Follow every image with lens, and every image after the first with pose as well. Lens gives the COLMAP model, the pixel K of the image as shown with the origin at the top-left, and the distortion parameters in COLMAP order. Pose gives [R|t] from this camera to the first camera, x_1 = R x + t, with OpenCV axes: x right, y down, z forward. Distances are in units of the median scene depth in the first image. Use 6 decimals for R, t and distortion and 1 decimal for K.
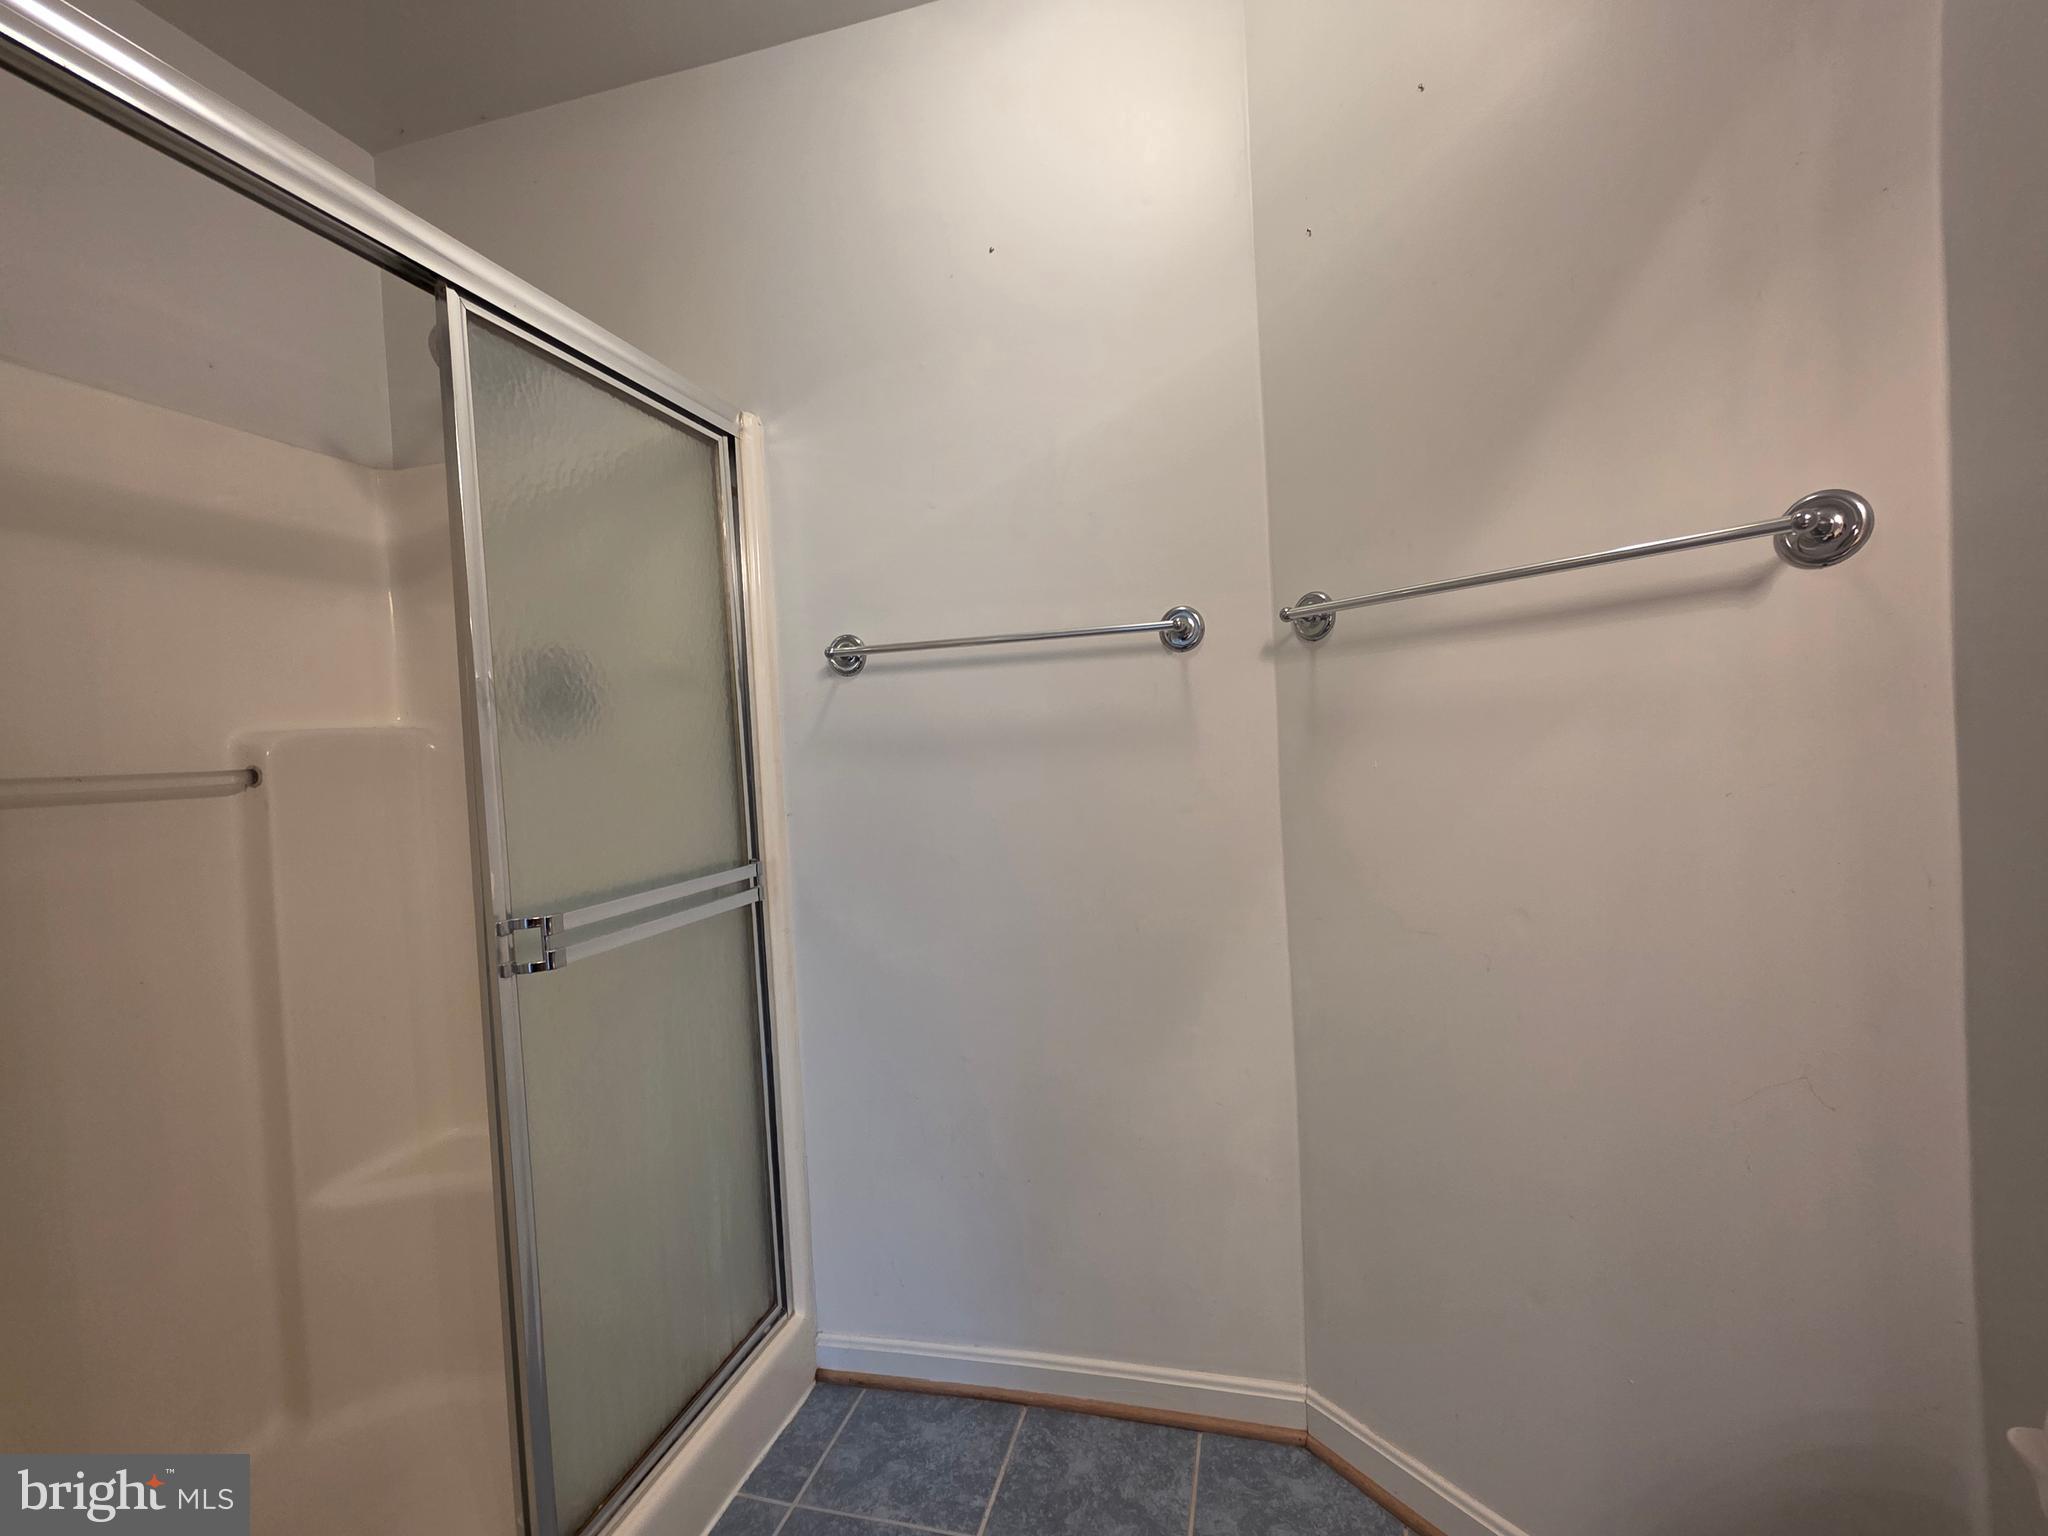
lens RADIAL K [[918.9, 0, 1017.5], [0, 918.9, 760.0], [0, 0, 1]] dist [-0.000579, -0.000036]
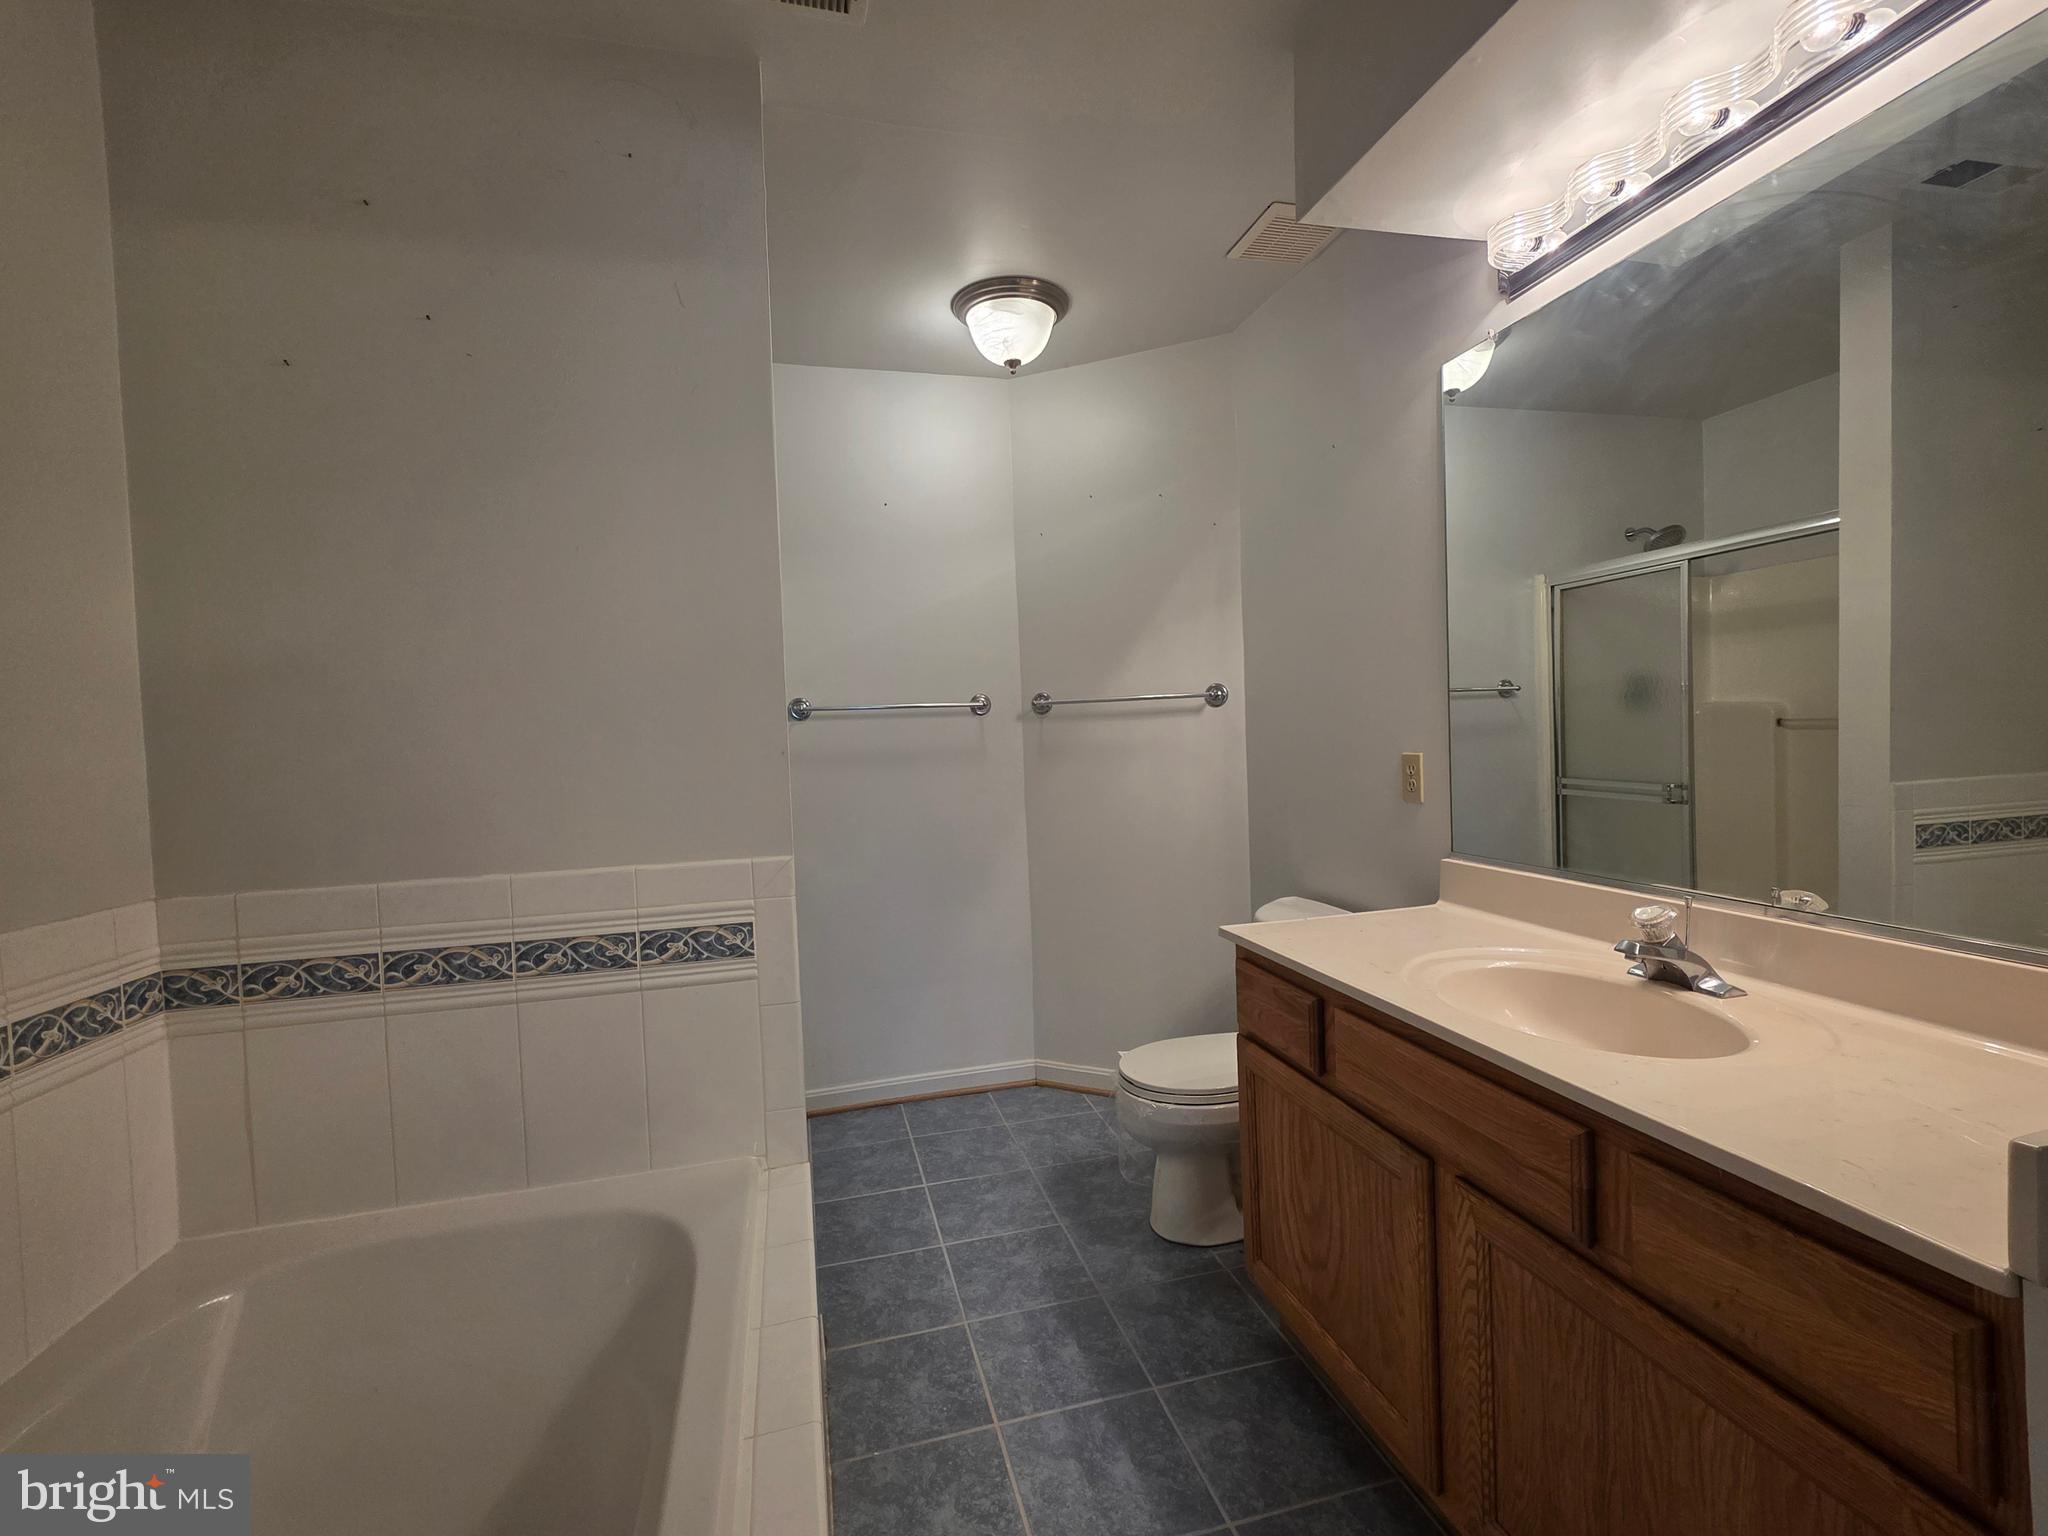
lens RADIAL K [[901.7, 0, 1034.2], [0, 901.7, 773.1], [0, 0, 1]] dist [-0.000024, 0.000743]
pose [[0.864358, -0.004463, 0.502858, -0.789059], [0.008434, 0.999949, -0.005623, 0.026680], [-0.502807, 0.009101, 0.864351, -0.880502]]
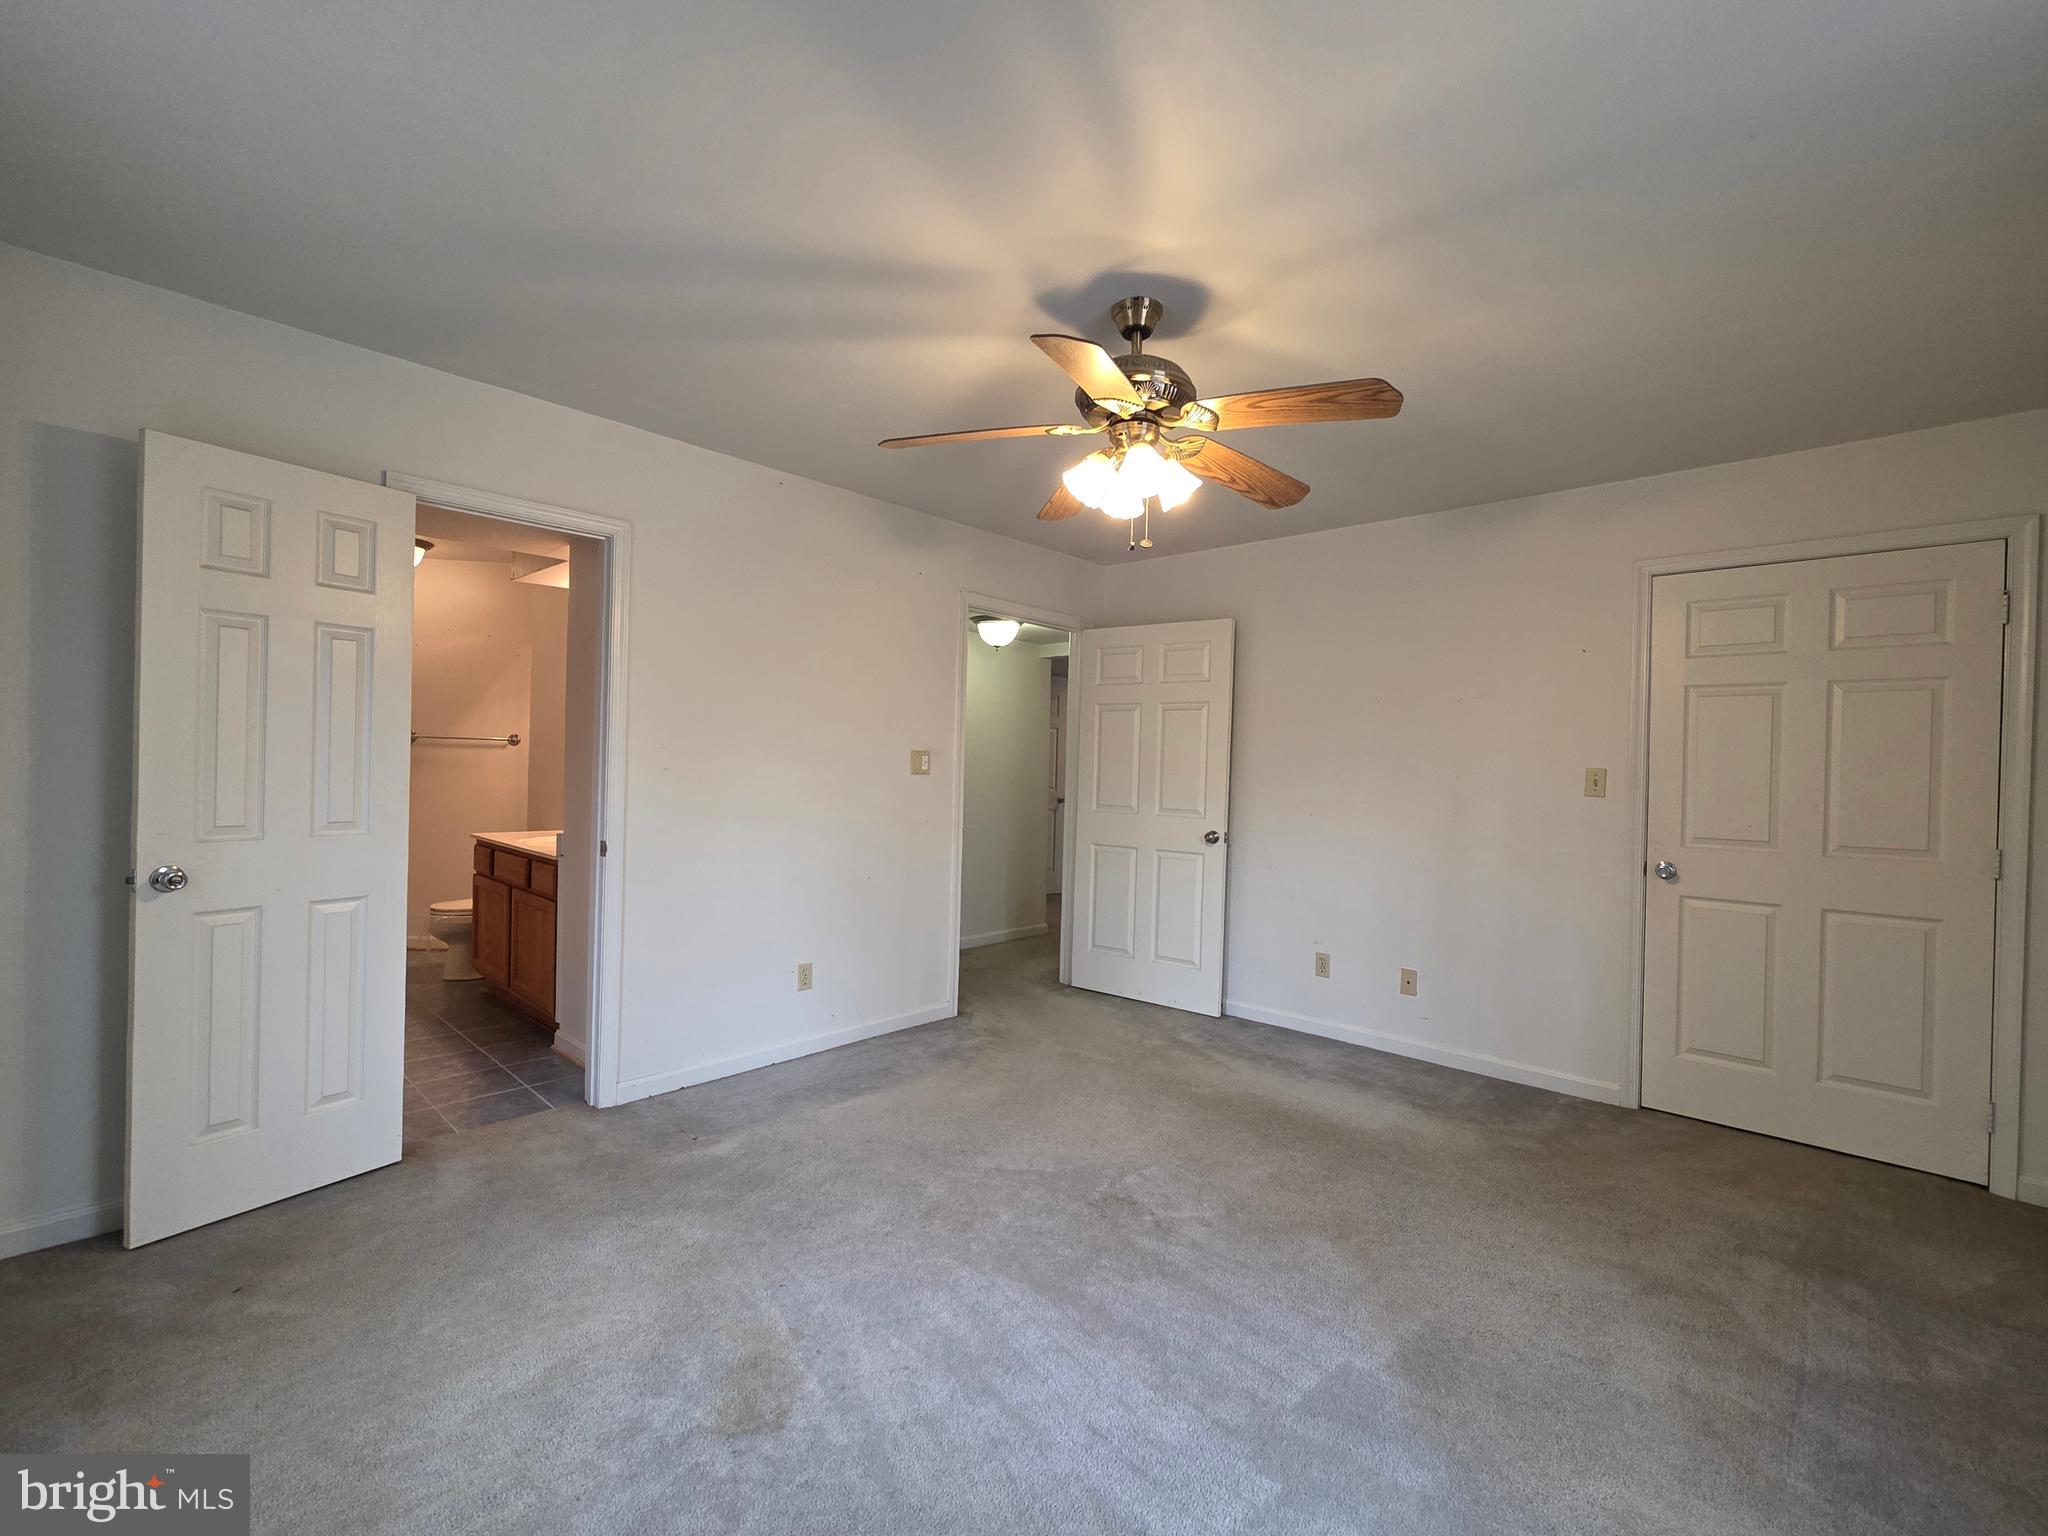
lens RADIAL K [[898.1, 0, 1028.5], [0, 898.1, 772.4], [0, 0, 1]] dist [-0.001042, 0.001425]
pose [[0.467093, 0.056337, 0.882412, -1.800089], [-0.028134, 0.998410, -0.048850, 0.113495], [-0.883761, -0.002008, 0.467935, -3.089684]]
